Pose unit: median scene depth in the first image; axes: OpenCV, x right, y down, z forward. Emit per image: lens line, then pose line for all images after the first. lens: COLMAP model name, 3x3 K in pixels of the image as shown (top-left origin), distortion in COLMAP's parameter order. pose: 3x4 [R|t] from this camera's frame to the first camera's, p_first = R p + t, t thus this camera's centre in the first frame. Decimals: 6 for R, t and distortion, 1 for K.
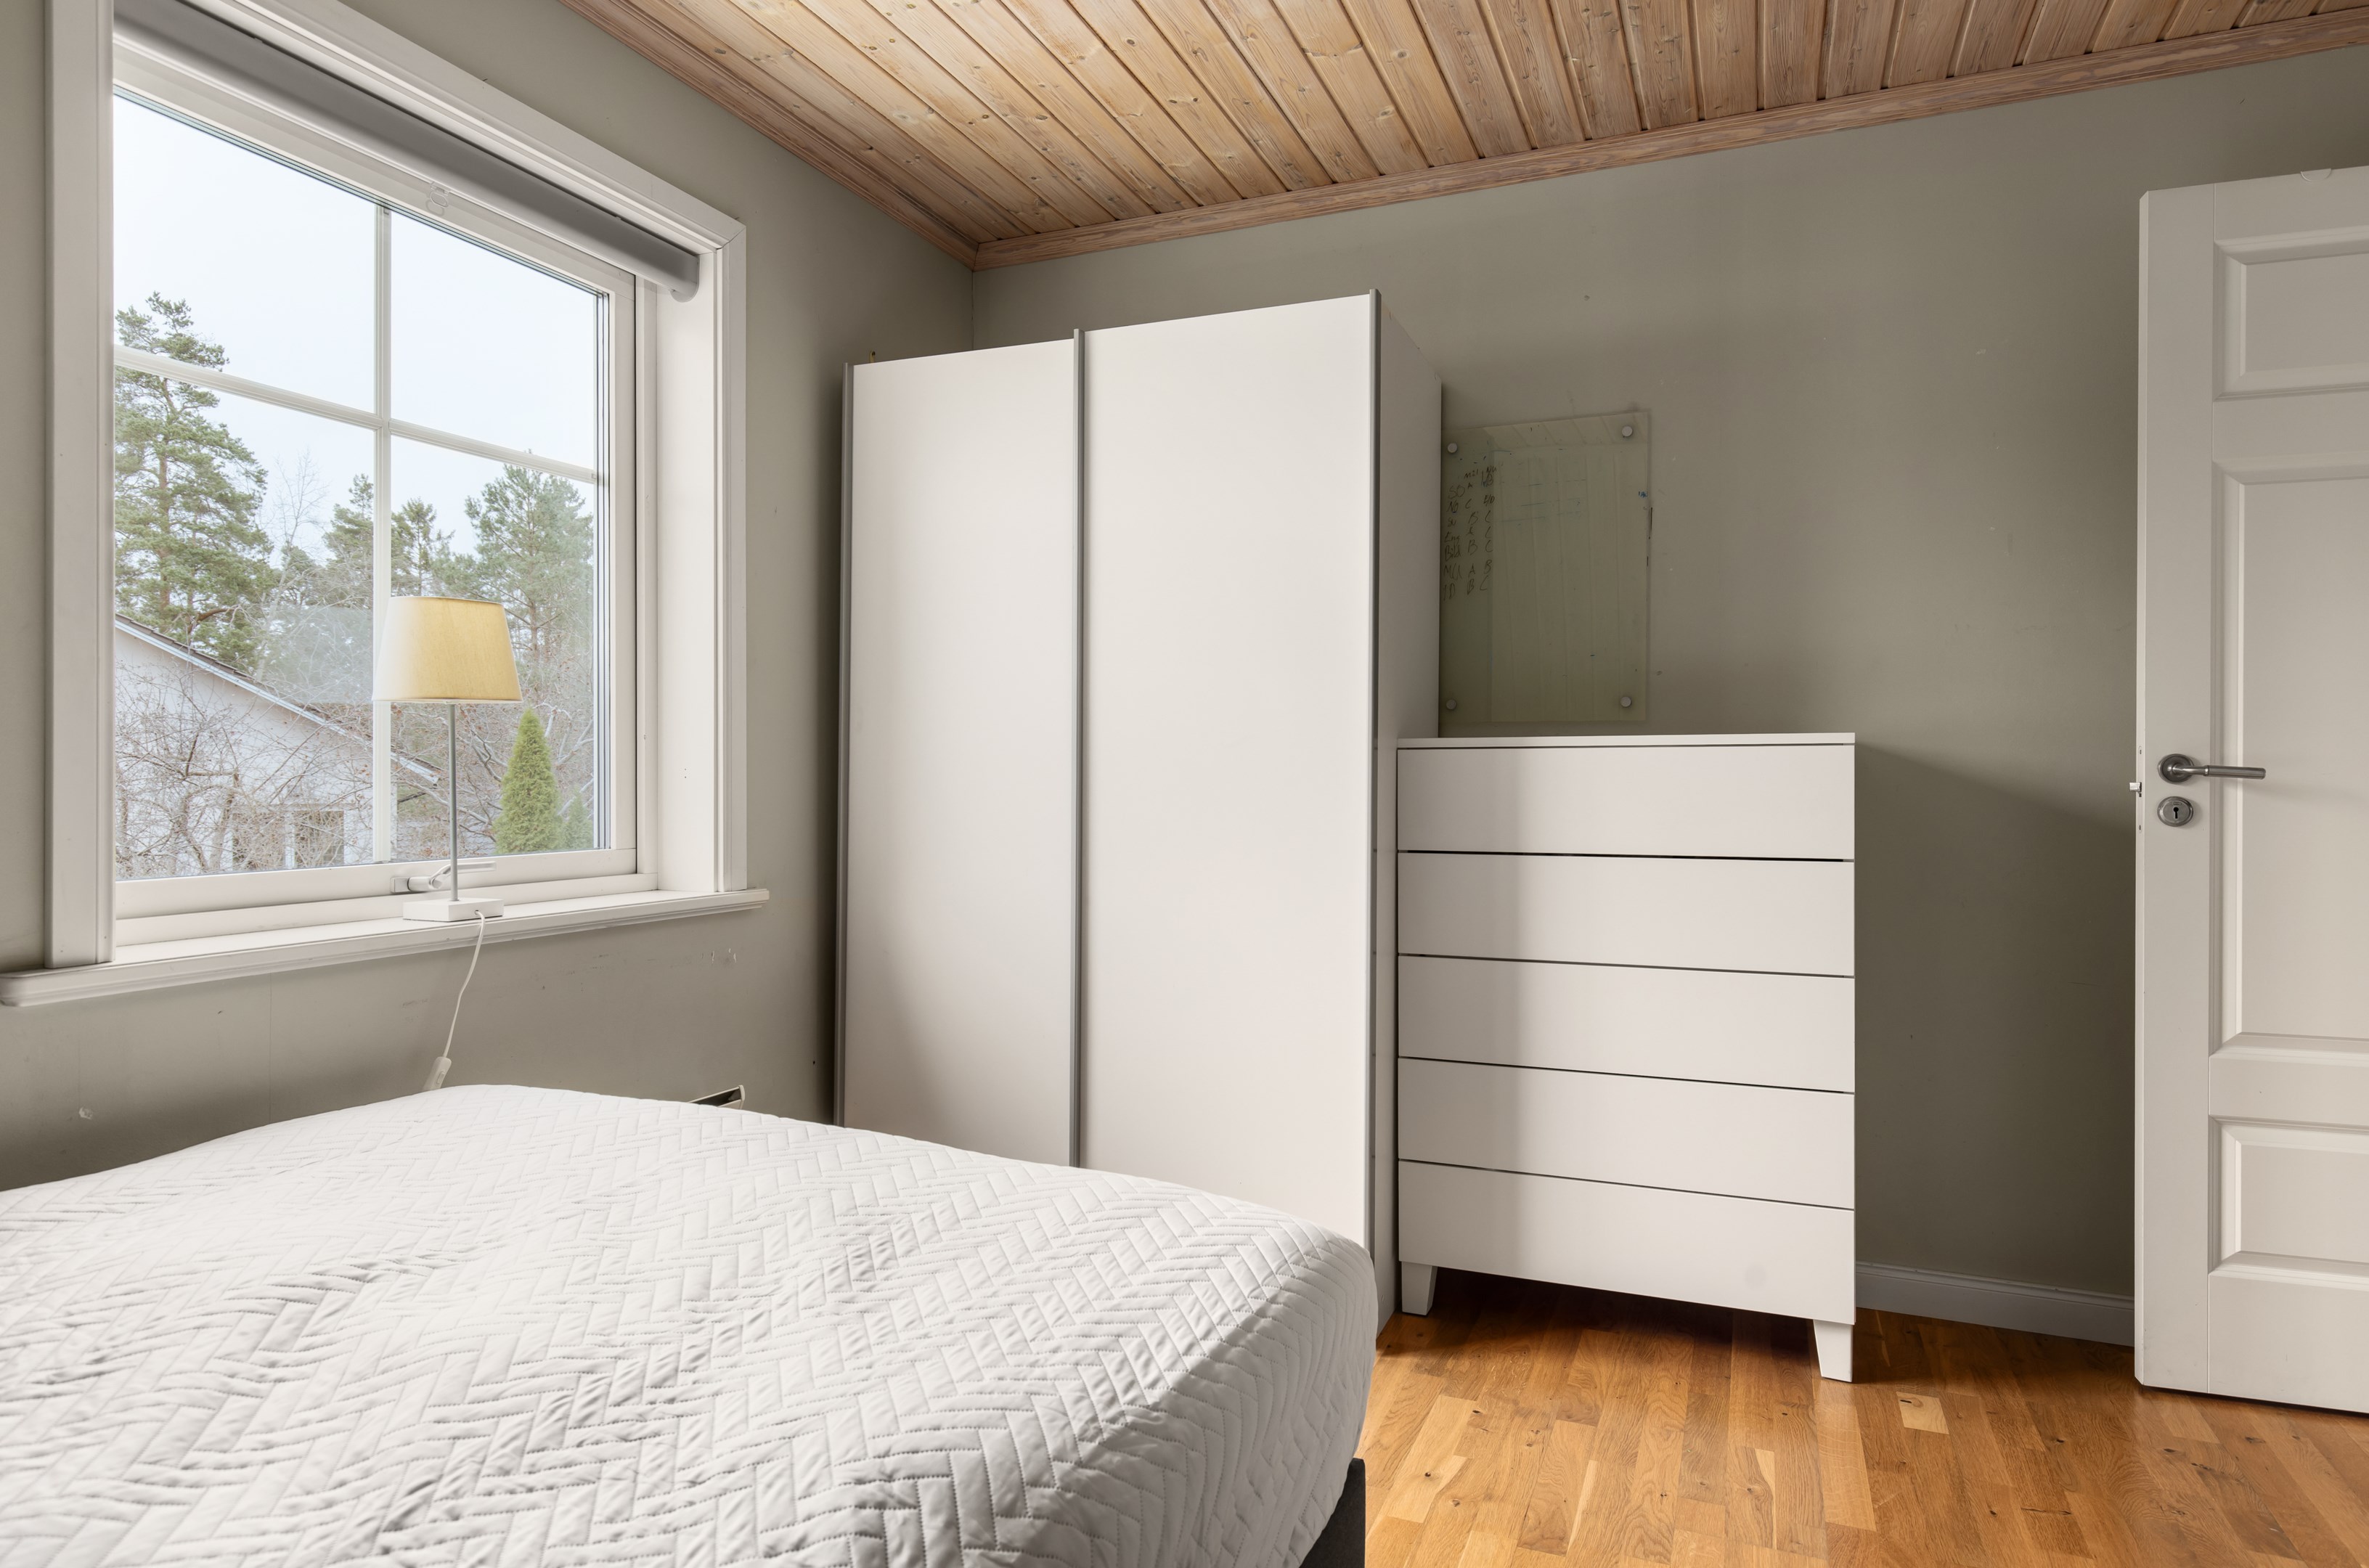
lens RADIAL K [[1368.9, 0, 1185.3], [0, 1368.9, 776.5], [0, 0, 1]] dist [0.003568, -0.000846]
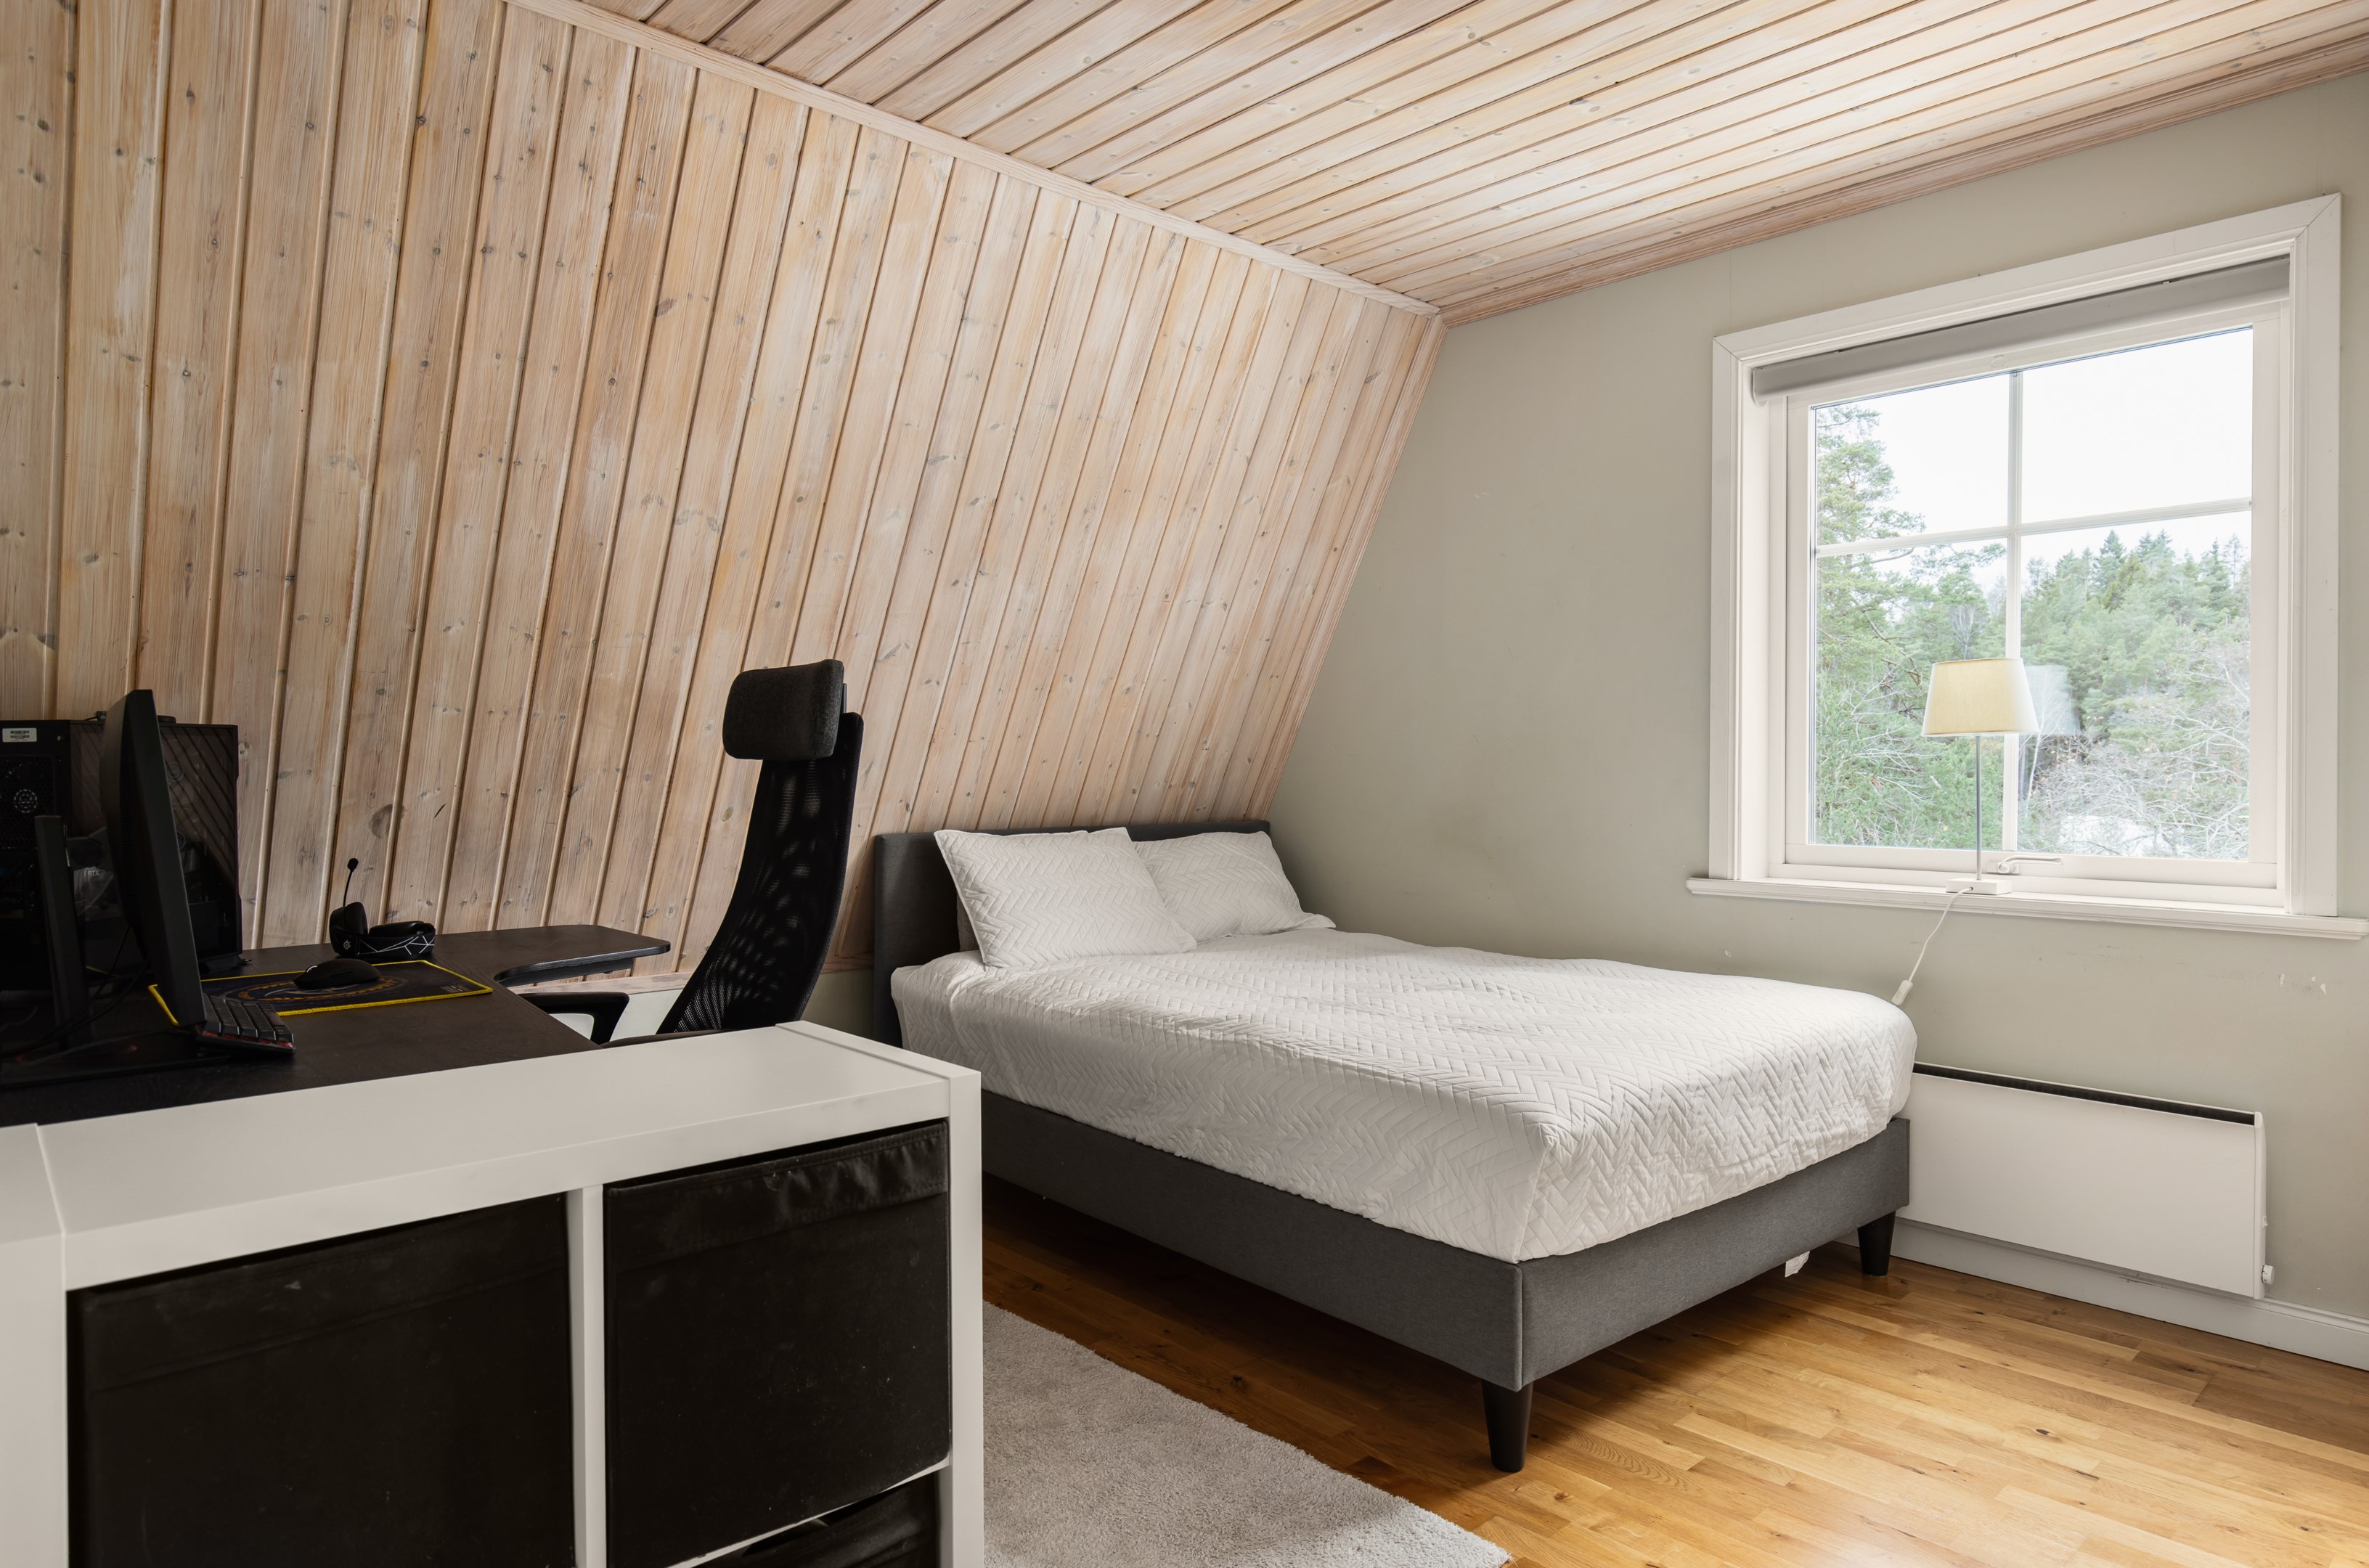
lens RADIAL K [[1417.6, 0, 1181.8], [0, 1417.6, 785.7], [0, 0, 1]] dist [0.004935, 0.001192]
pose [[-0.423021, 0.007520, -0.906088, 1.396313], [-0.005103, 0.999930, 0.010681, -0.018543], [0.906105, 0.009142, -0.422953, 1.128336]]
